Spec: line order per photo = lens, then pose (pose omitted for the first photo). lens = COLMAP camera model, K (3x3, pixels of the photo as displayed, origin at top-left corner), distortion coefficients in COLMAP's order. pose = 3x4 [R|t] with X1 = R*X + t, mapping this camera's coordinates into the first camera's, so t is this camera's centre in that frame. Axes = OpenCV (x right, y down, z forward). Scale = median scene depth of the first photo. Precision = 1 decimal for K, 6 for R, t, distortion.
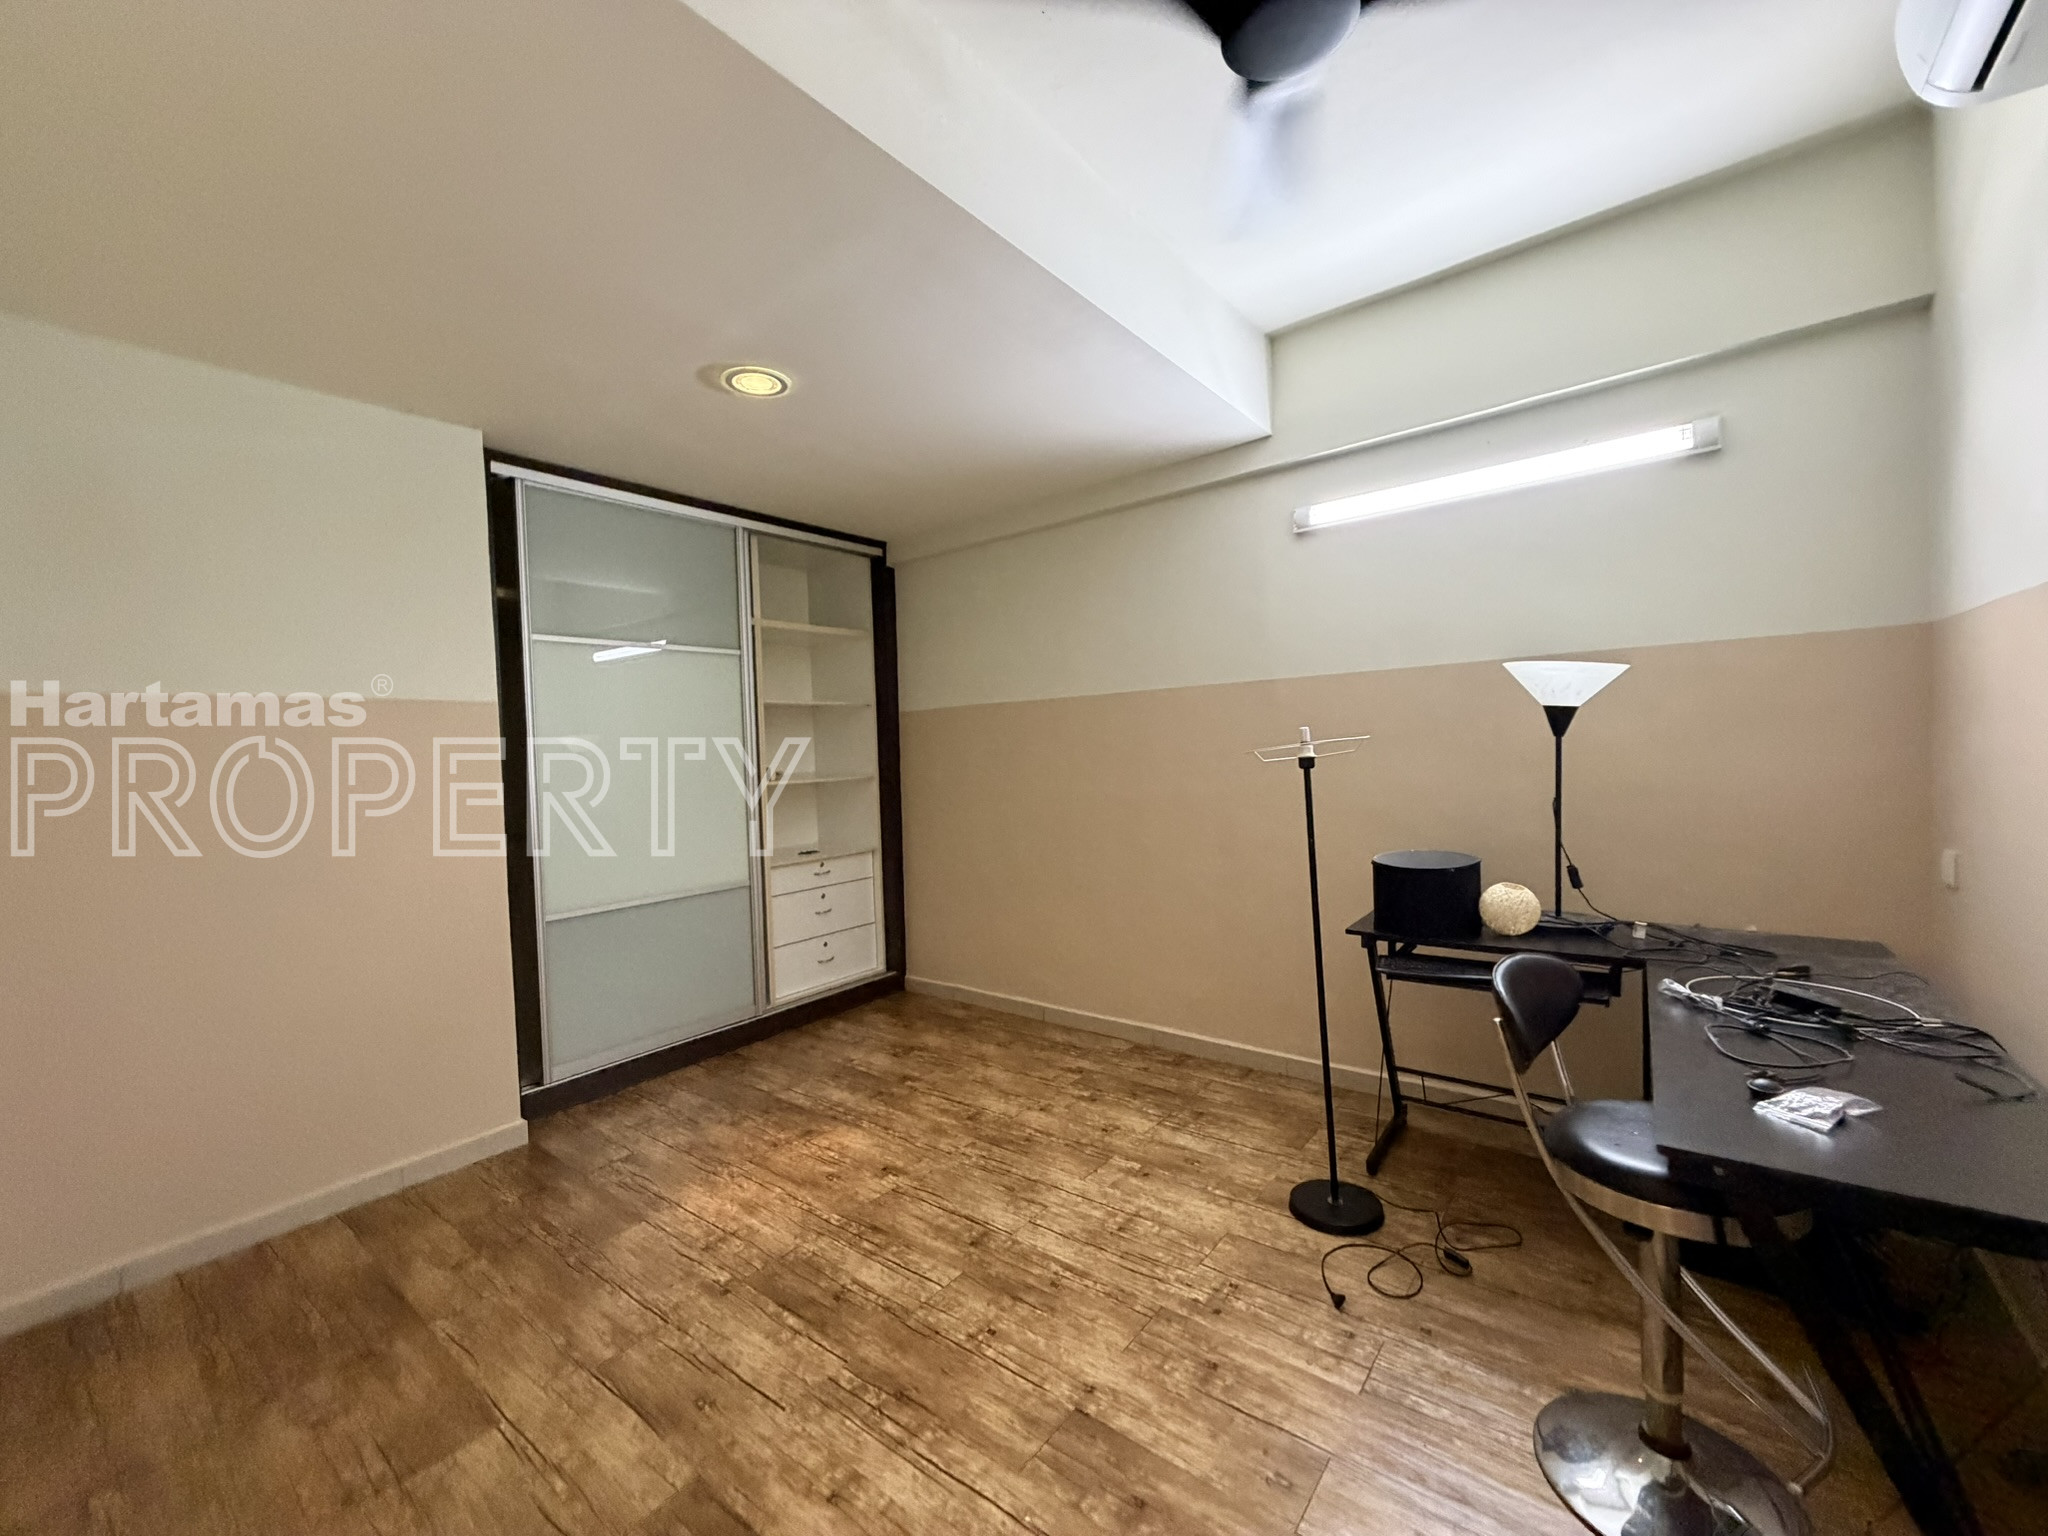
lens RADIAL K [[816.1, 0, 1014.4], [0, 816.1, 762.2], [0, 0, 1]] dist [0.000662, -0.000109]
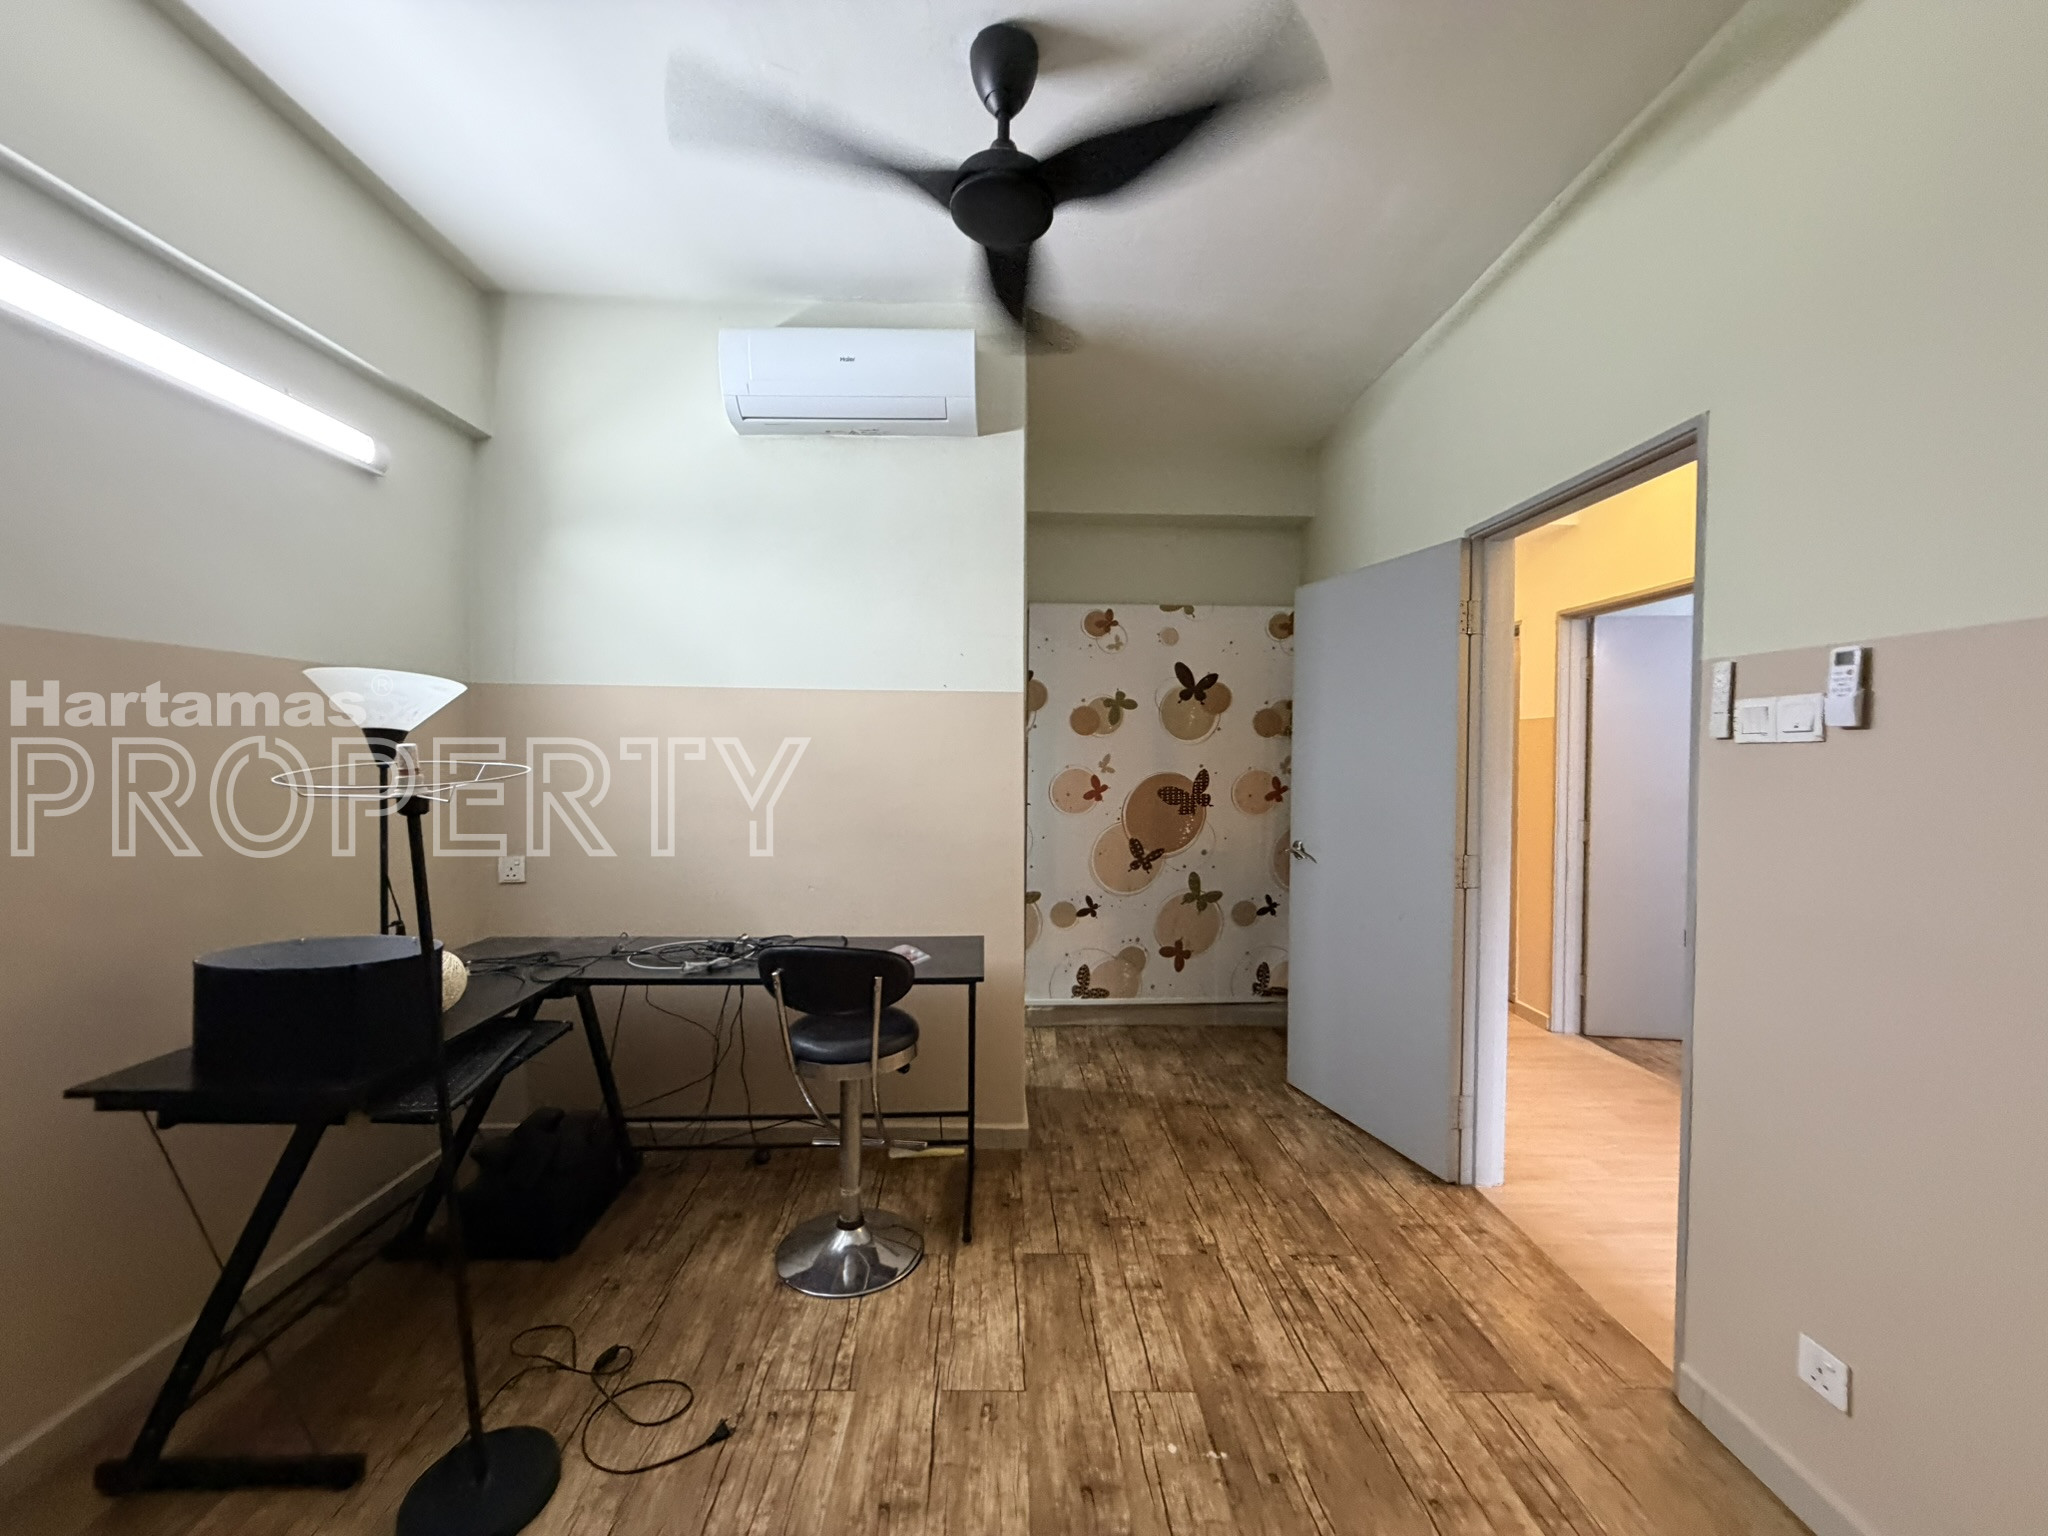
lens RADIAL K [[816.1, 0, 1028.6], [0, 816.1, 762.5], [0, 0, 1]] dist [0.000662, -0.000109]
pose [[-0.647622, 0.020682, 0.761681, -0.524419], [0.022143, 0.999720, -0.008318, -0.019897], [-0.761640, 0.011479, -0.647899, 1.462811]]
